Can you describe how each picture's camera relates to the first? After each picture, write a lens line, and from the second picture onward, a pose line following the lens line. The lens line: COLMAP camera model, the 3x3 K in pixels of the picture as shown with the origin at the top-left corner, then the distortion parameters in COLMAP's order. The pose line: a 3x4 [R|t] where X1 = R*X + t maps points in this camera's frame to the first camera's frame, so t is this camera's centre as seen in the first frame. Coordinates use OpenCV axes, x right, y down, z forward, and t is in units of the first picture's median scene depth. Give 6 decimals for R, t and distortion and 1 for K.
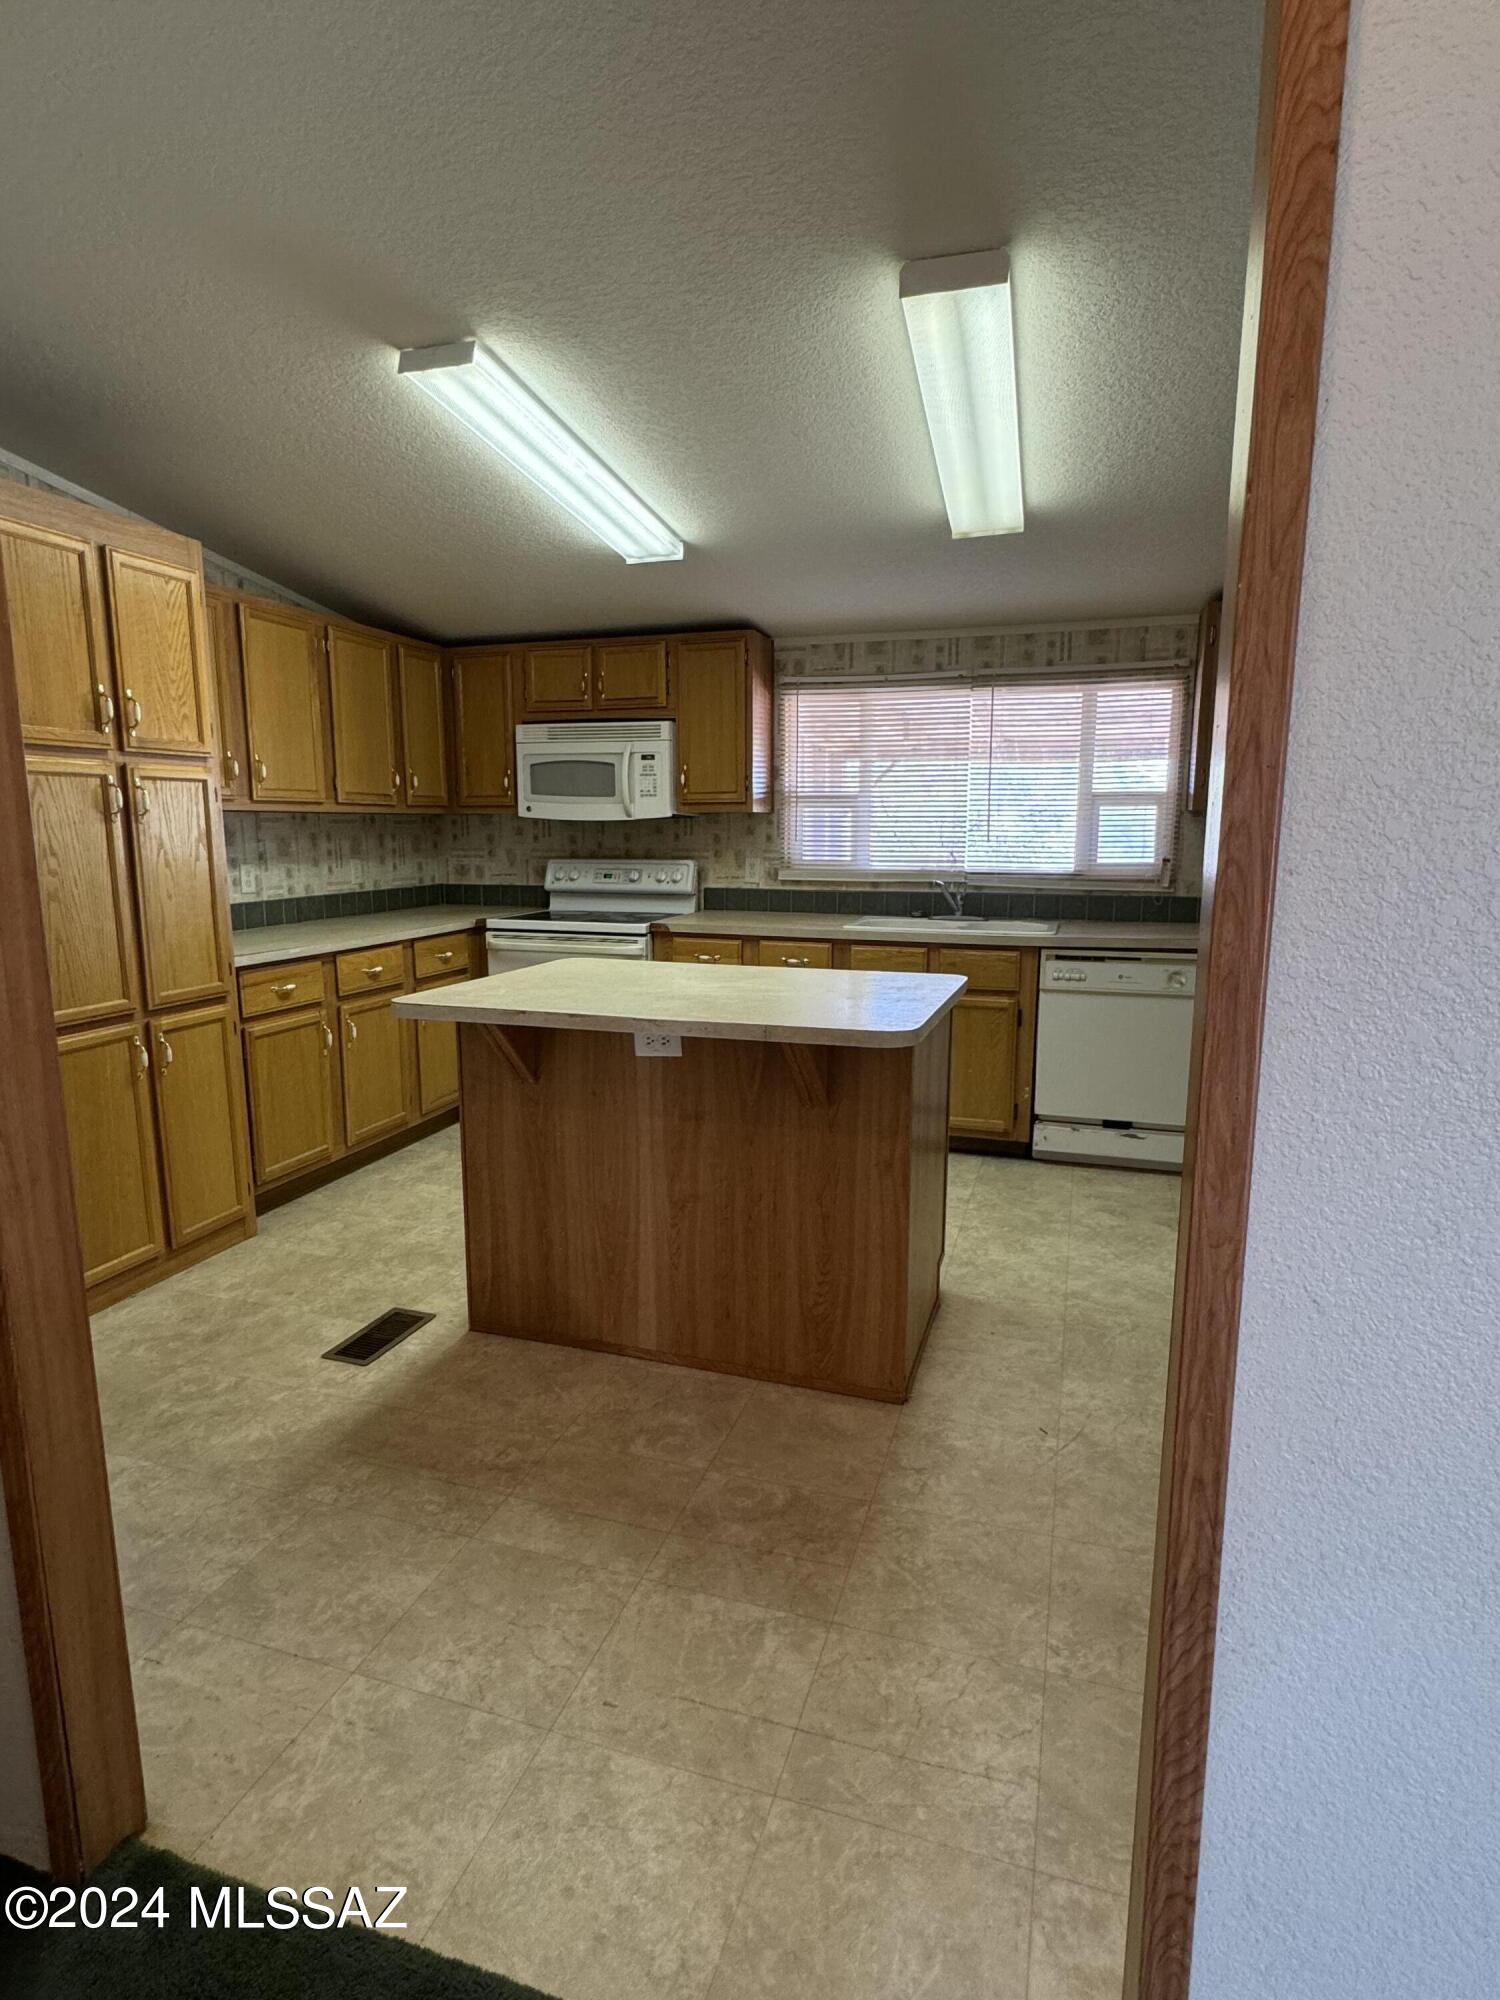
lens RADIAL K [[1050.8, 0, 753.2], [0, 1050.8, 1000.2], [0, 0, 1]] dist [-0.004167, 0.001102]
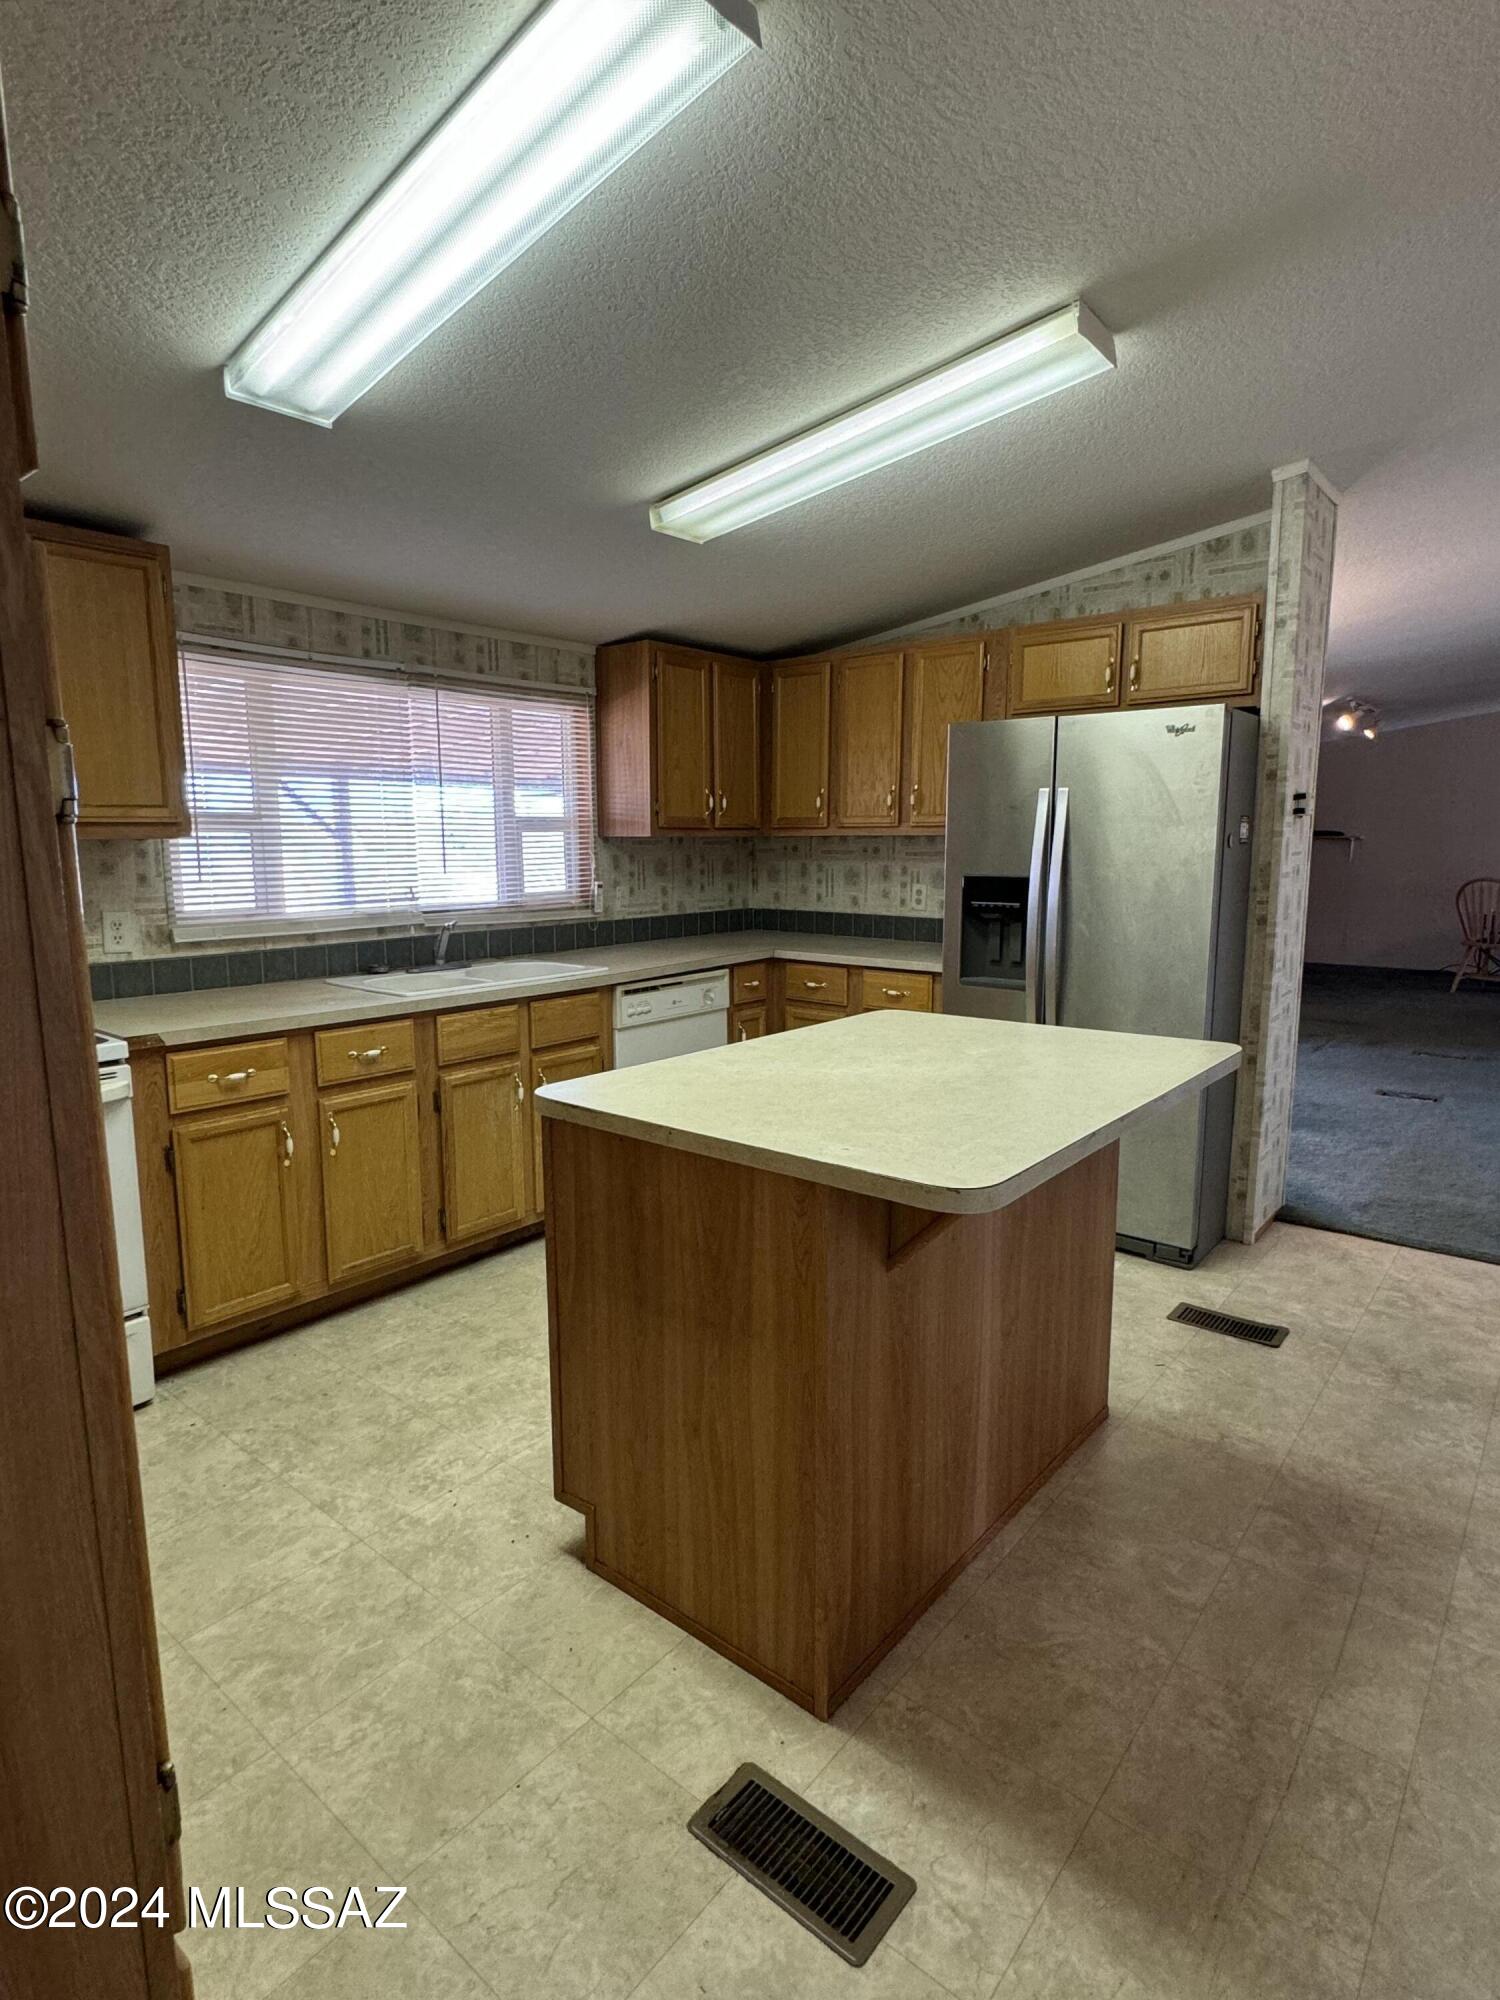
lens RADIAL K [[1050.8, 0, 745.2], [0, 1050.8, 998.7], [0, 0, 1]] dist [-0.004167, 0.001102]
pose [[0.373152, -0.140252, 0.917108, -0.648179], [0.158116, 0.983660, 0.086095, -0.120287], [-0.914197, 0.112883, 0.389231, 0.644920]]
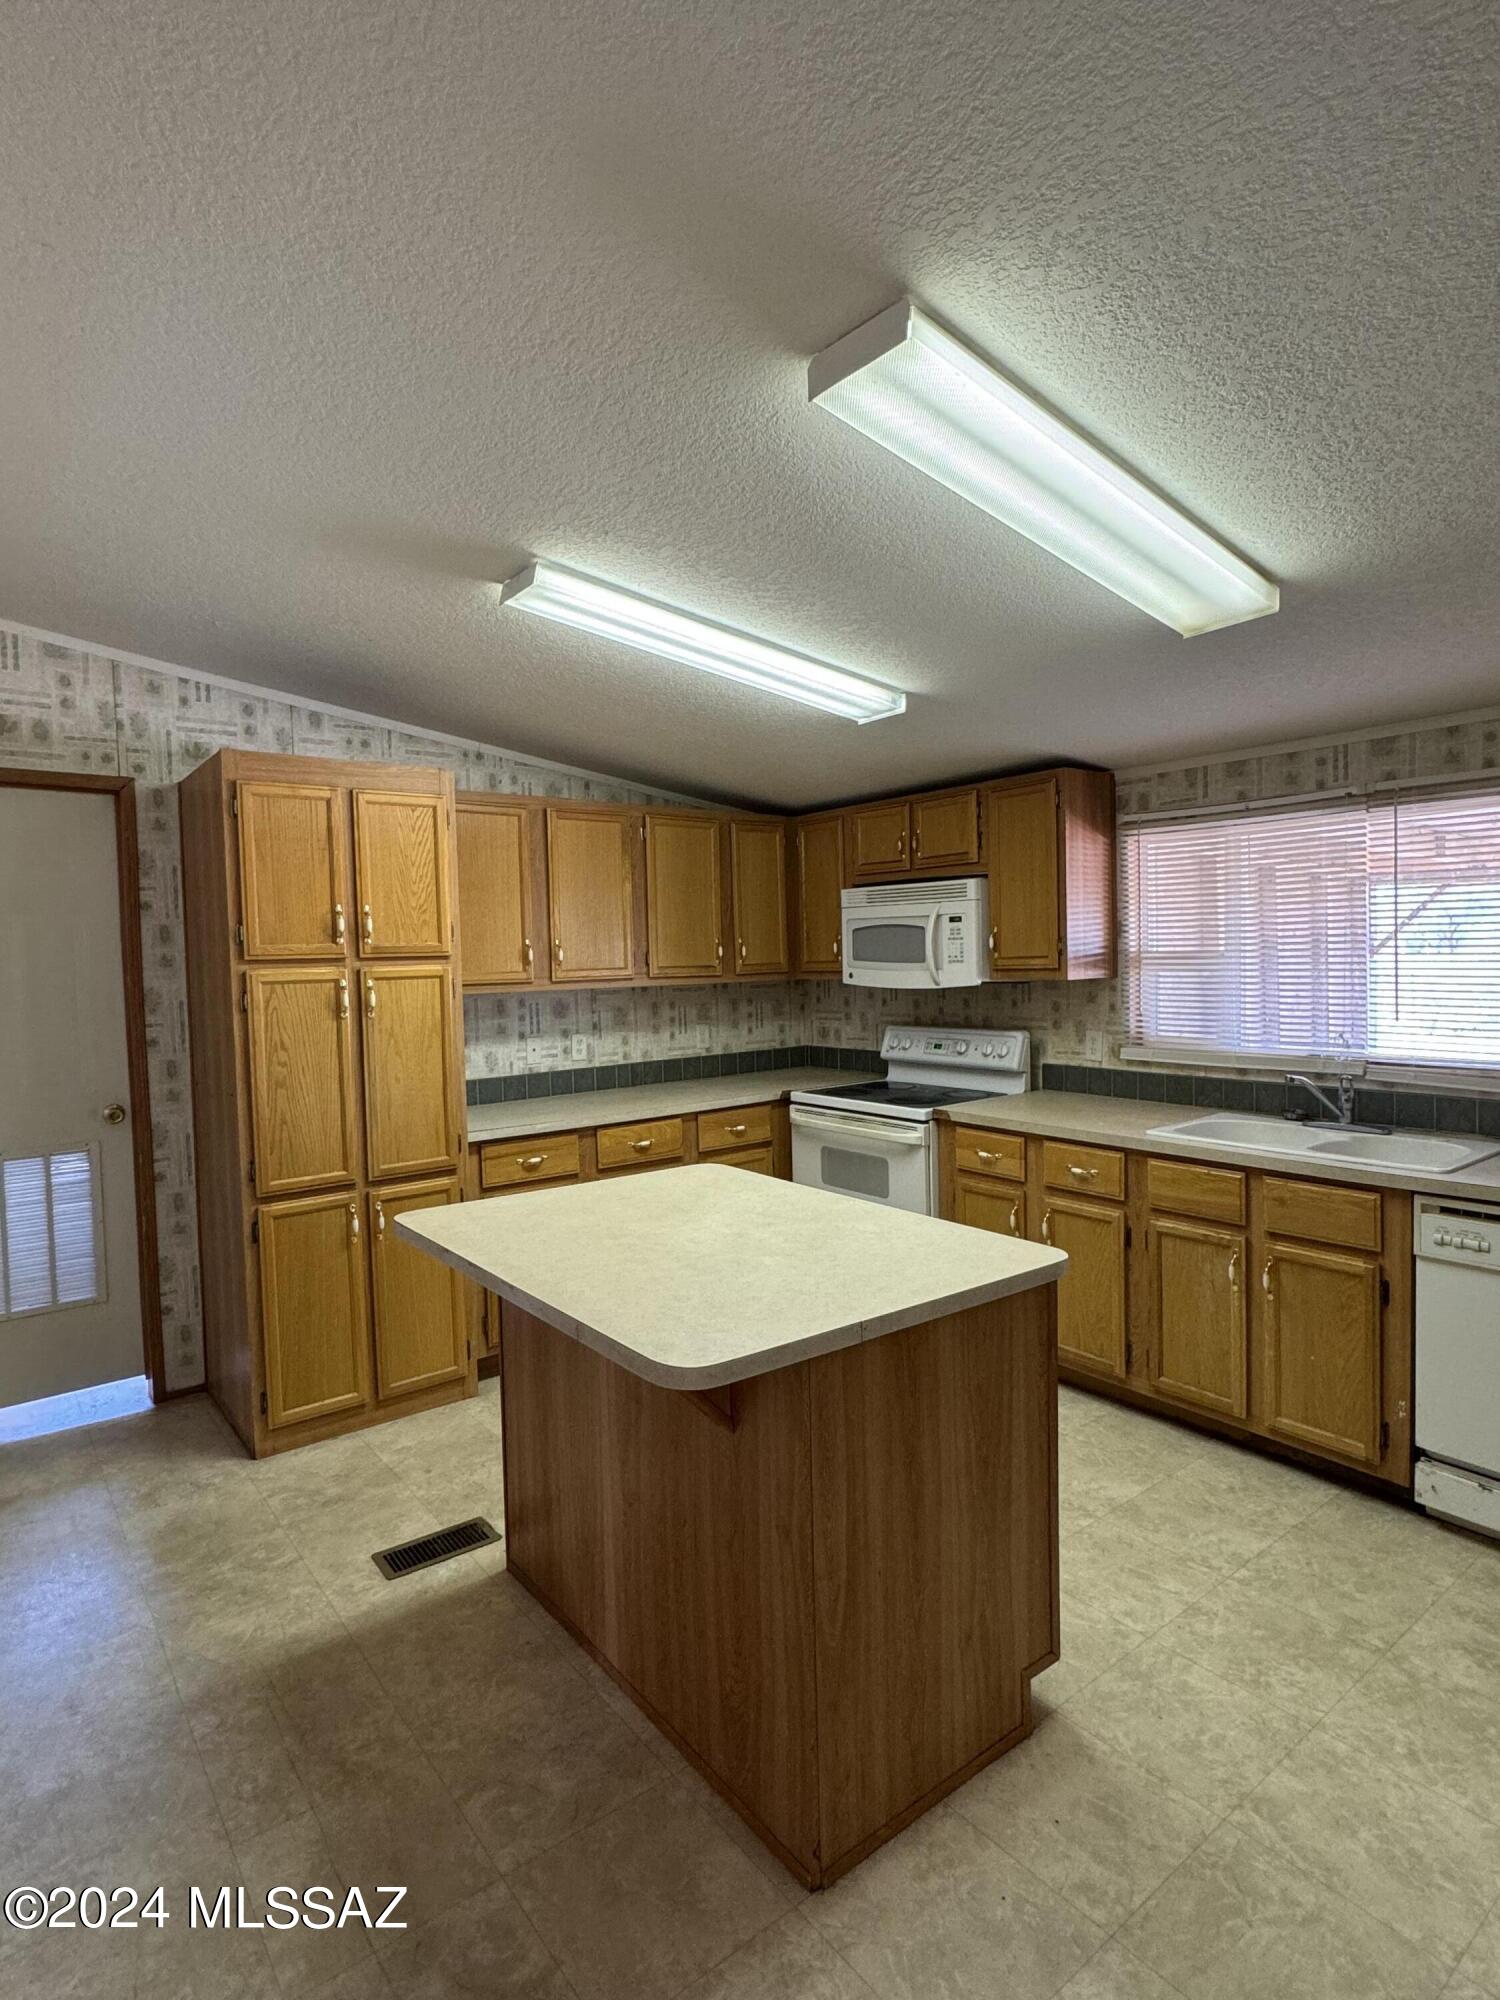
lens RADIAL K [[1050.8, 0, 754.0], [0, 1050.8, 1003.4], [0, 0, 1]] dist [-0.004167, 0.001102]
pose [[0.826113, 0.006393, -0.563468, 0.364742], [-0.067595, 0.993840, -0.087828, -0.098938], [0.559435, 0.110643, 0.821456, 0.253952]]
